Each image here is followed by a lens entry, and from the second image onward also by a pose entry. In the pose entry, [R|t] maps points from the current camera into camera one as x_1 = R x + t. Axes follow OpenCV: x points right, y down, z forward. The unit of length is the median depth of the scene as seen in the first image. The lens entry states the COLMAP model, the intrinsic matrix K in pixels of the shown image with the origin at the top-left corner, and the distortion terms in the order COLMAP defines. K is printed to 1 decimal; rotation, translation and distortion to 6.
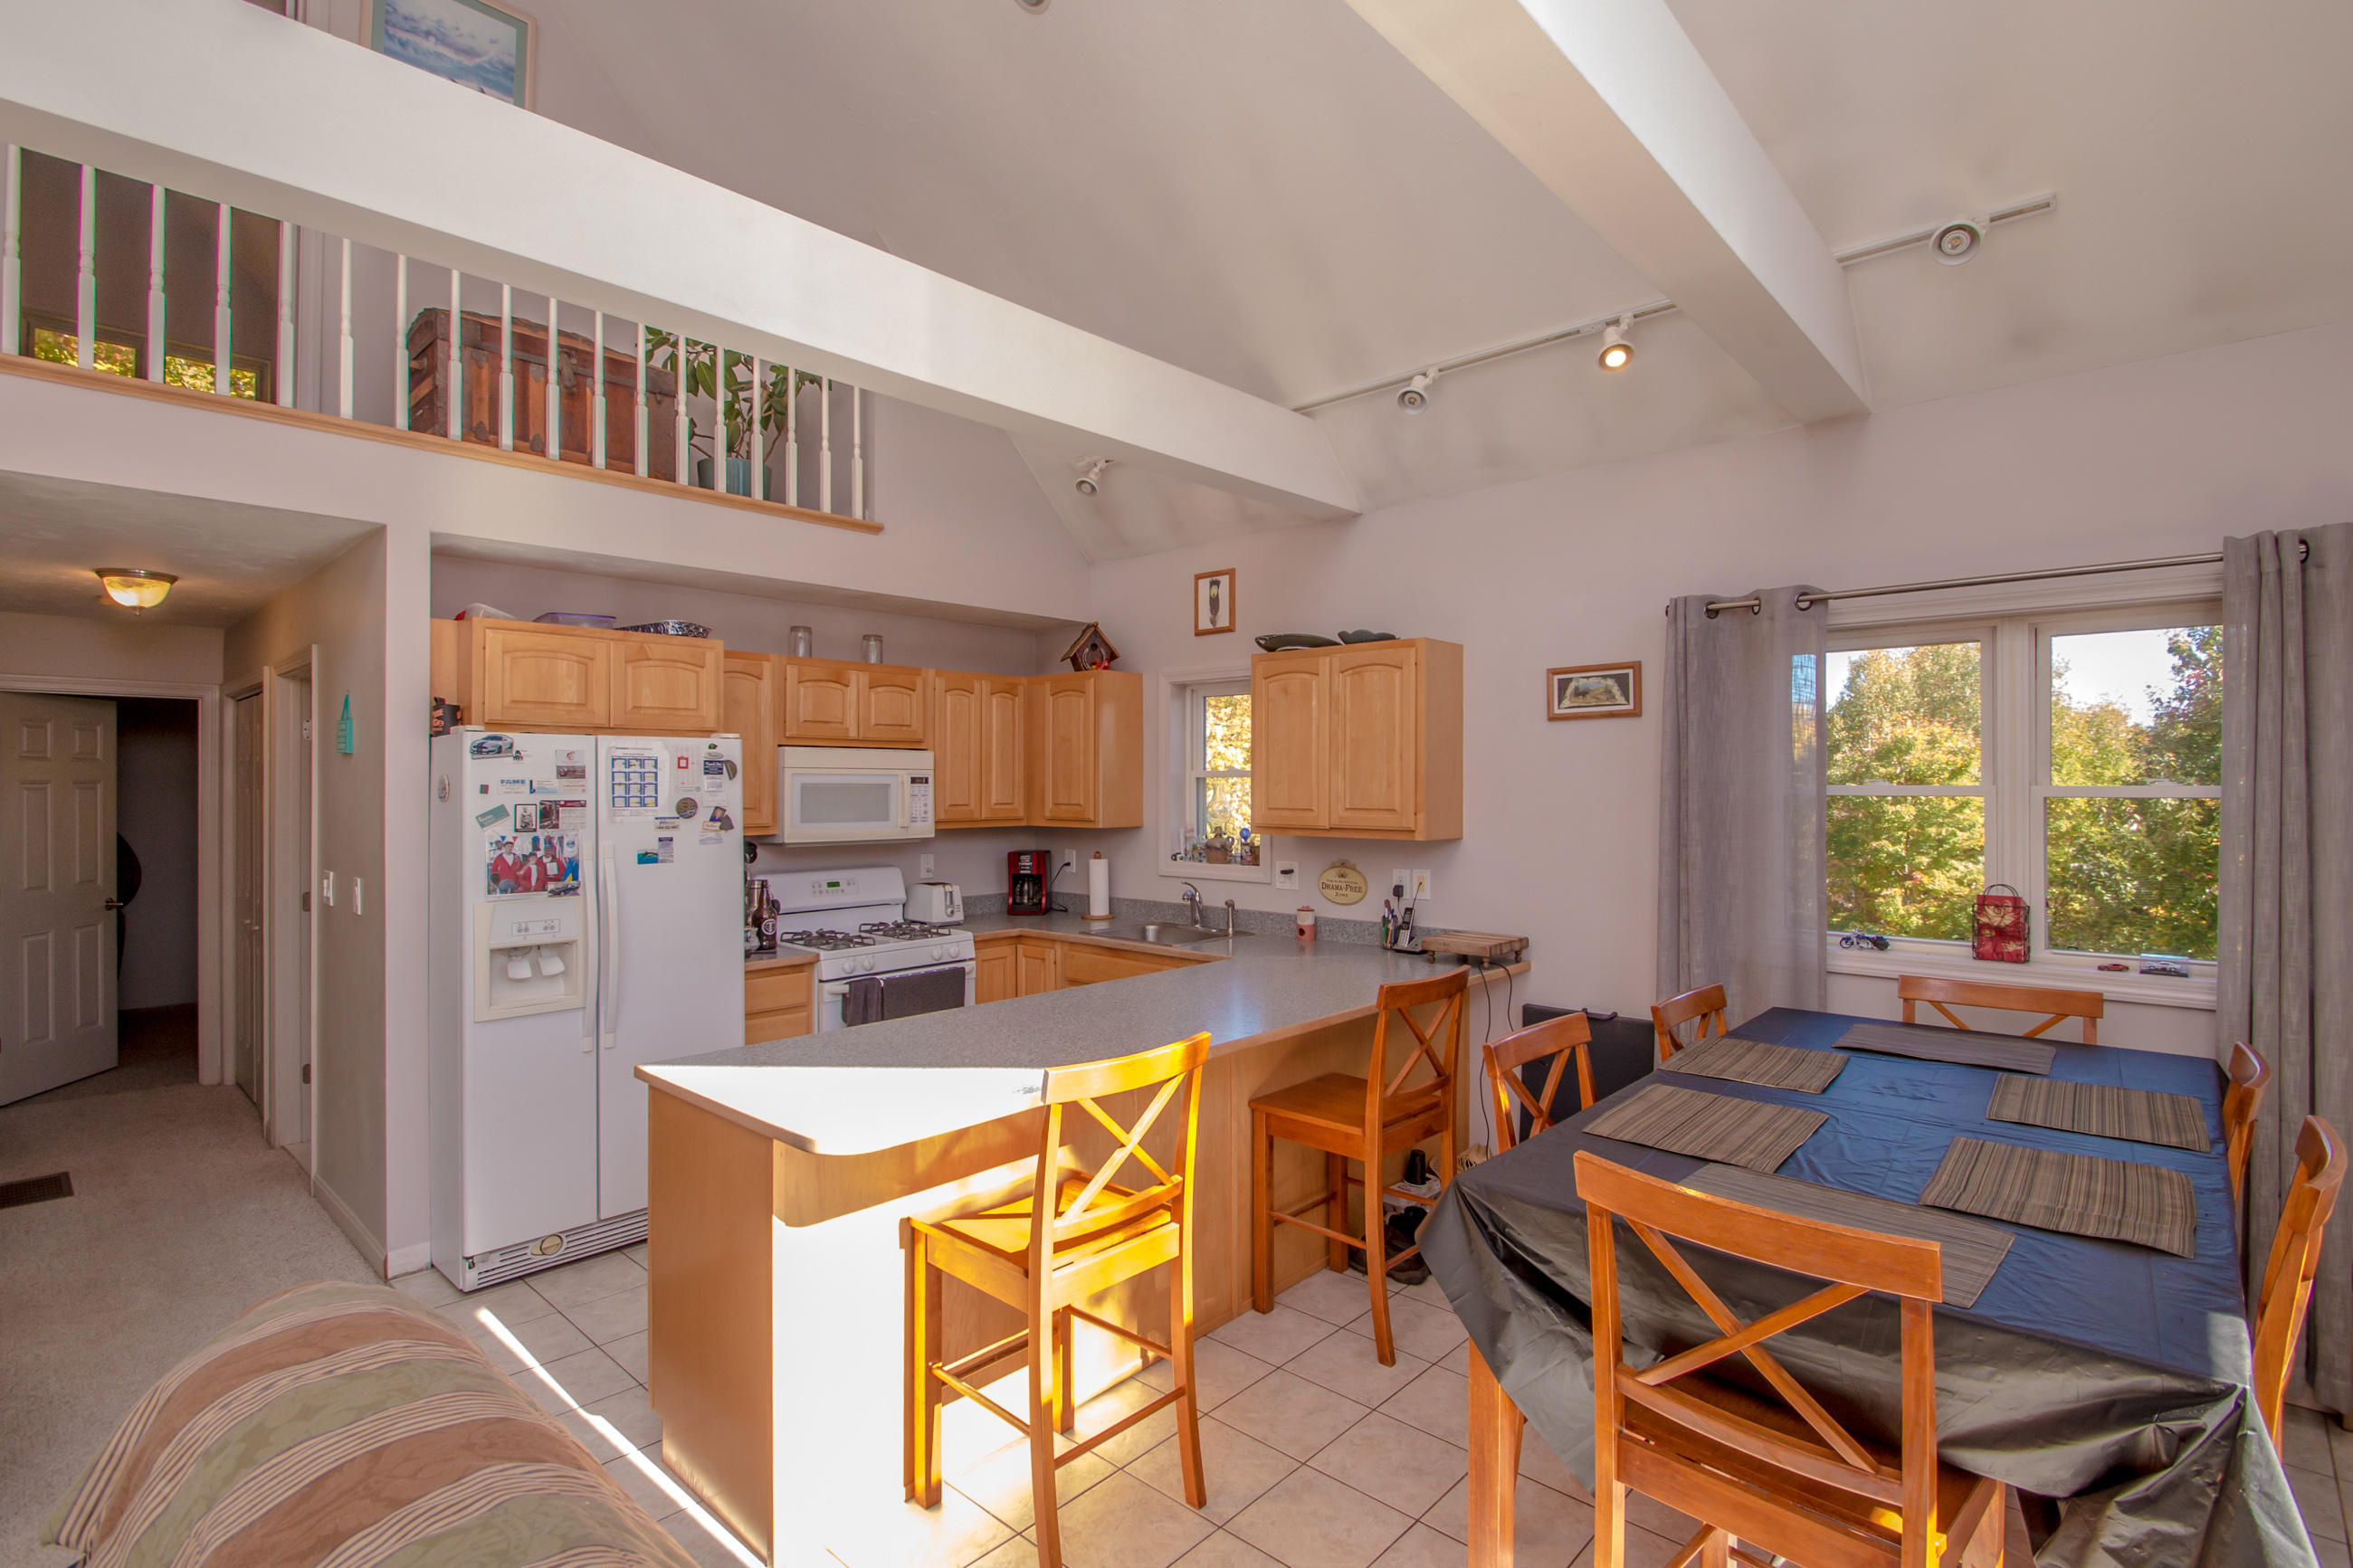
lens RADIAL K [[1107.5, 0, 1184.5], [0, 1107.5, 773.6], [0, 0, 1]] dist [-0.001464, -0.016488]
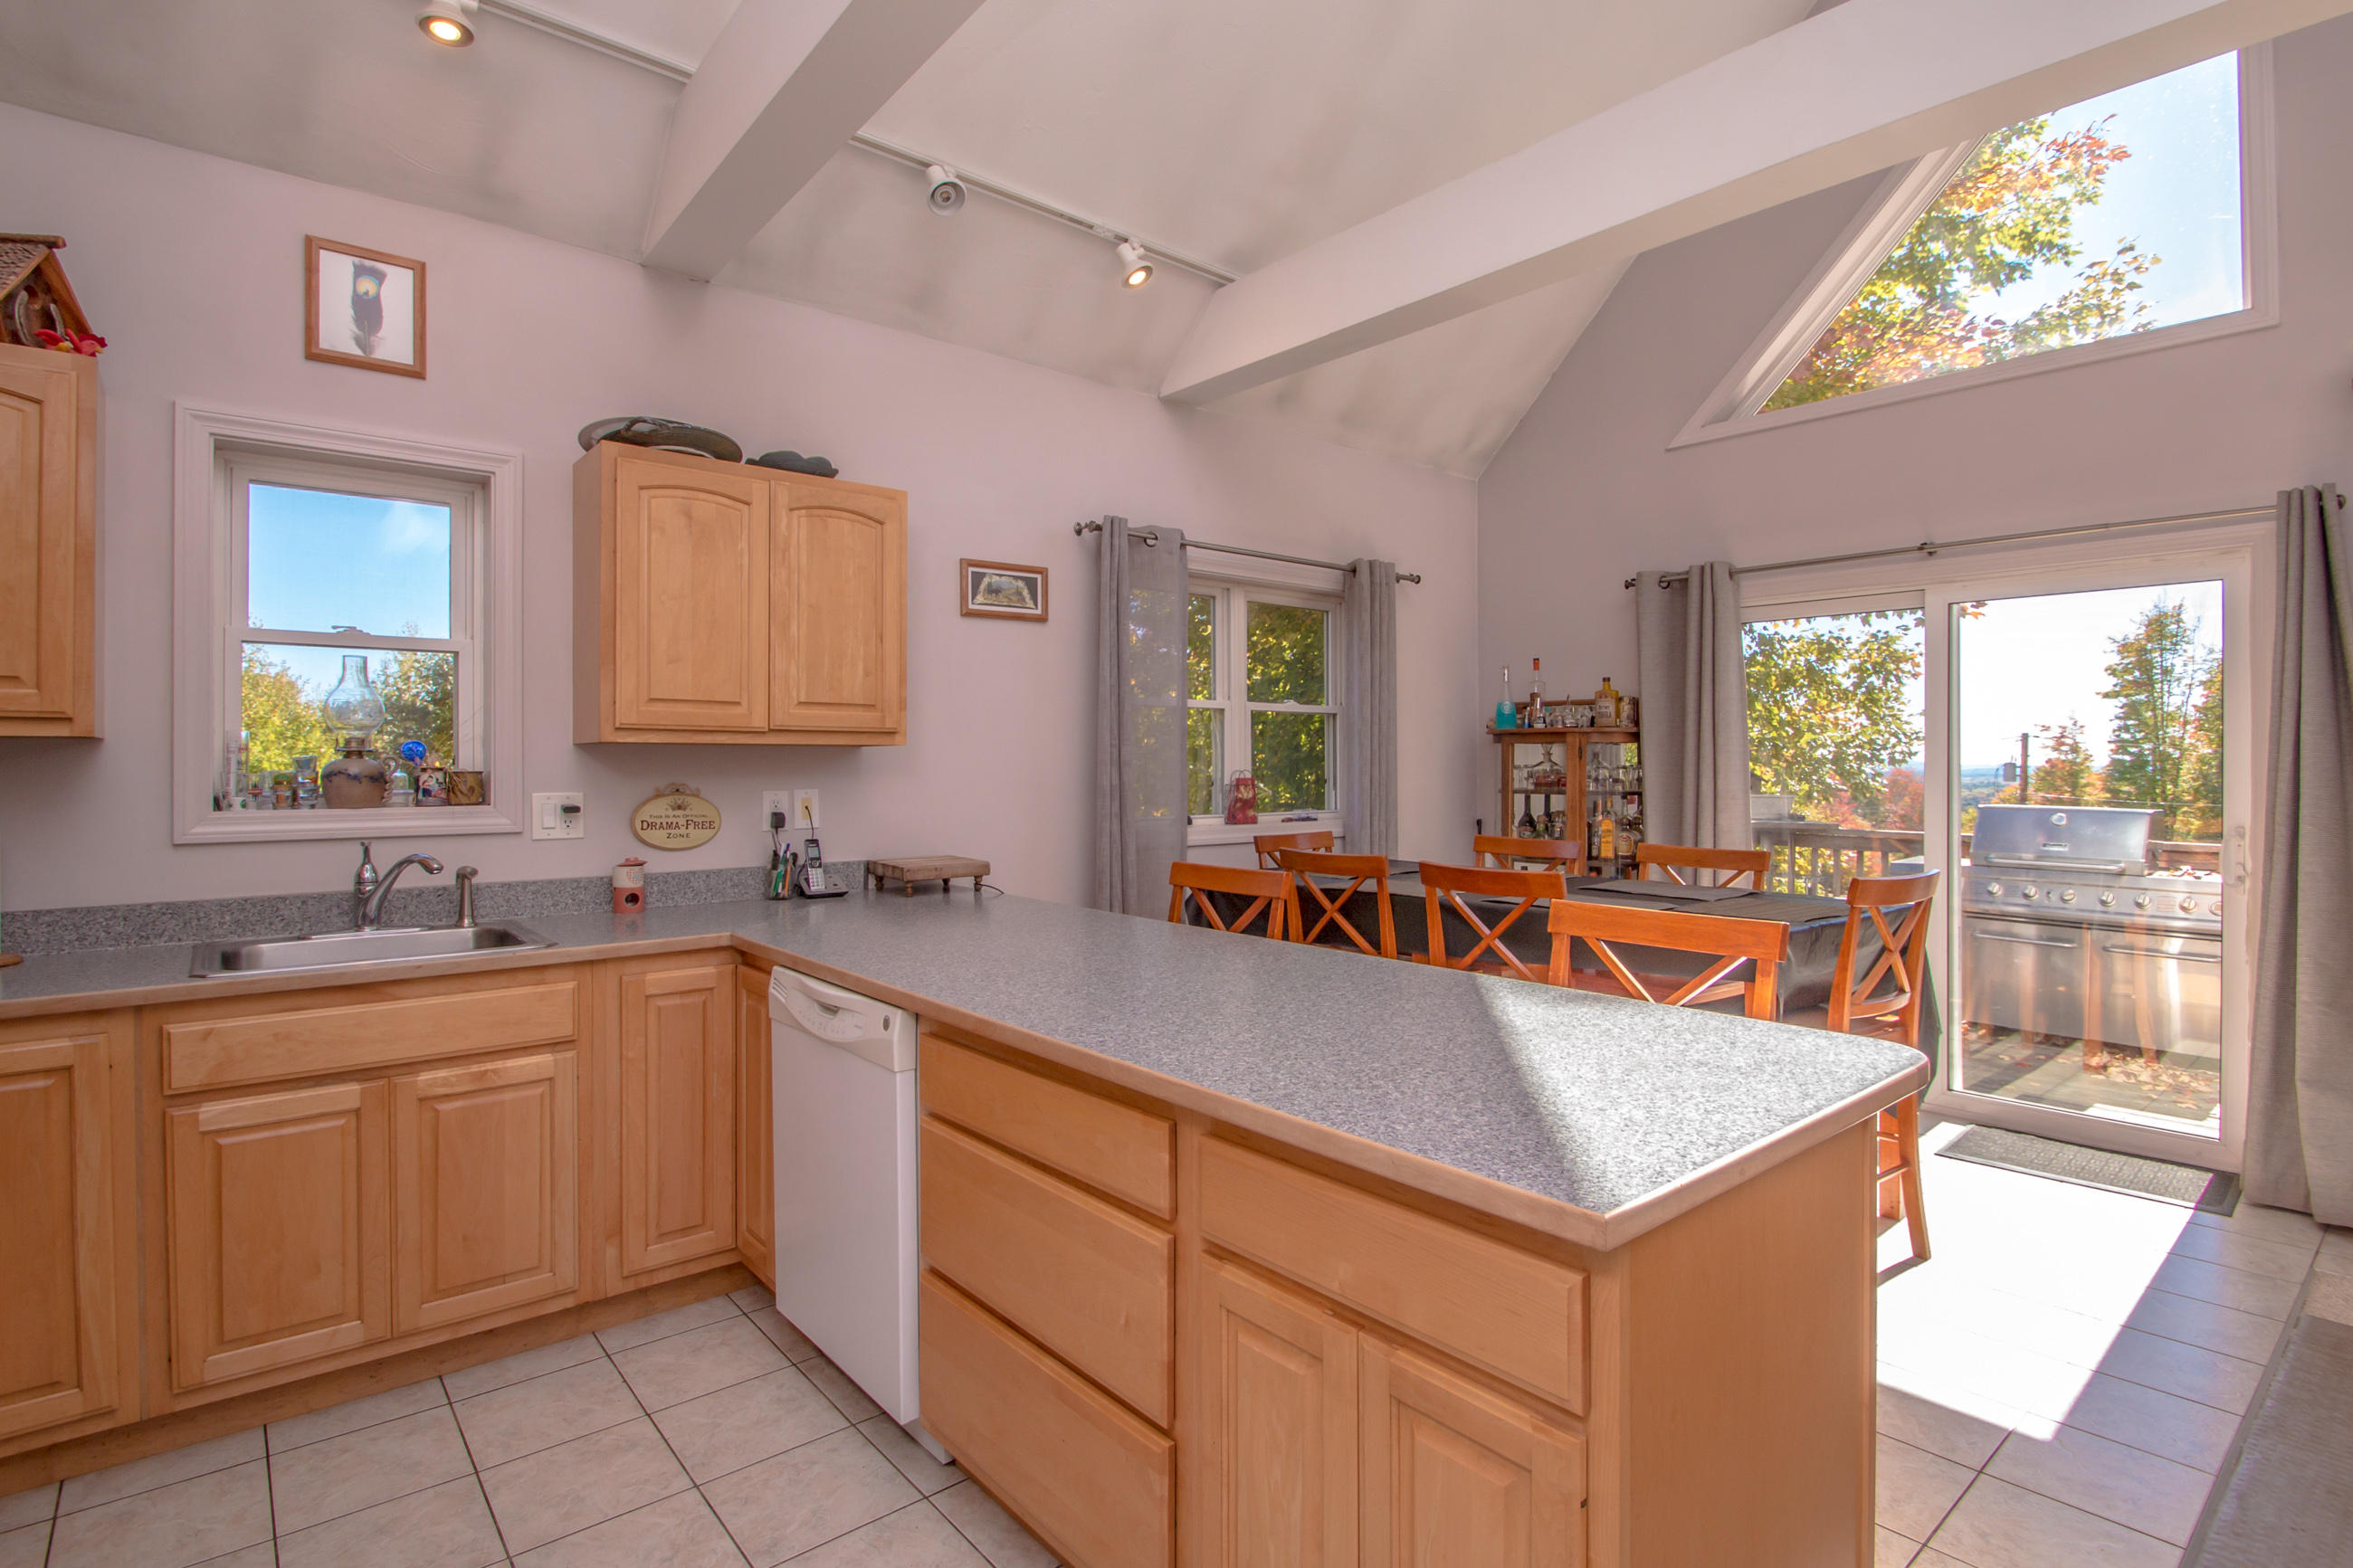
lens RADIAL K [[1107.5, 0, 1184.5], [0, 1107.5, 773.6], [0, 0, 1]] dist [-0.001464, -0.016488]
pose [[0.146961, -0.004772, 0.989131, -0.551294], [-0.005317, 0.999970, 0.005615, 0.077031], [-0.989128, -0.006084, 0.146932, 0.694298]]
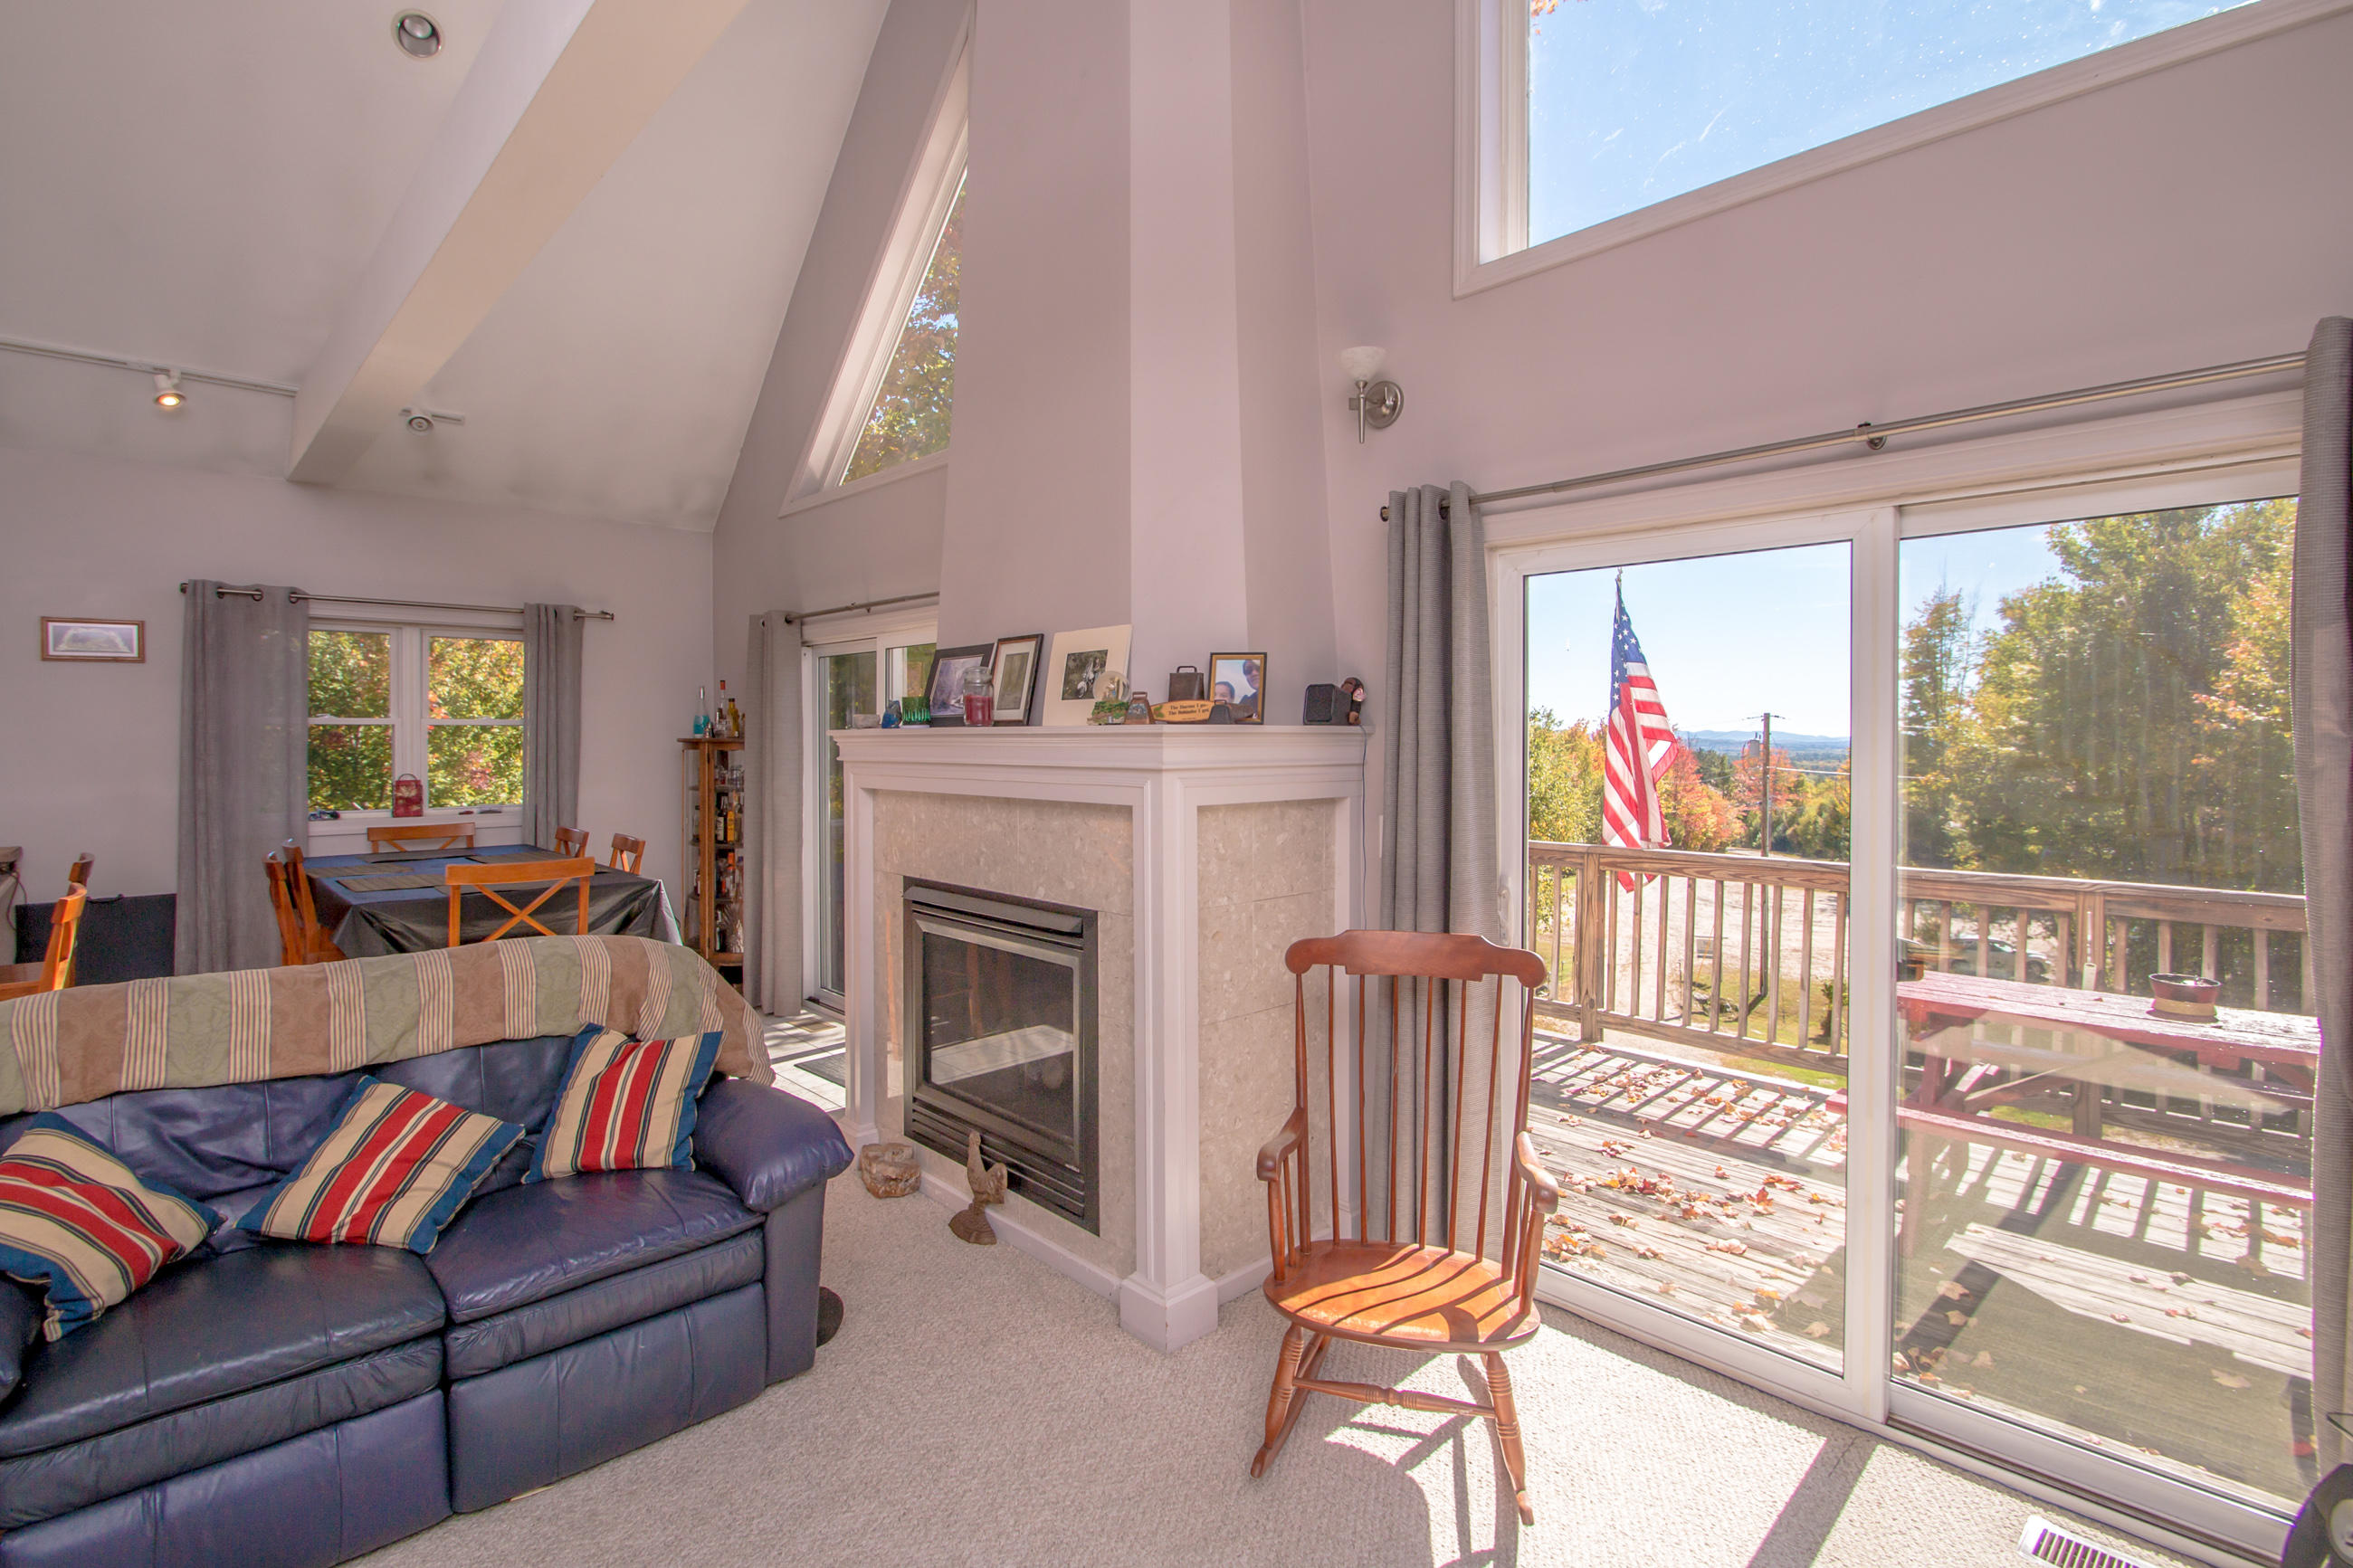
lens RADIAL K [[1107.5, 0, 1184.5], [0, 1107.5, 773.6], [0, 0, 1]] dist [-0.001464, -0.016488]
pose [[0.048466, -0.027953, 0.998434, -0.773662], [-0.005895, 0.999583, 0.028271, 0.033176], [-0.998807, -0.007256, 0.048281, -0.271553]]
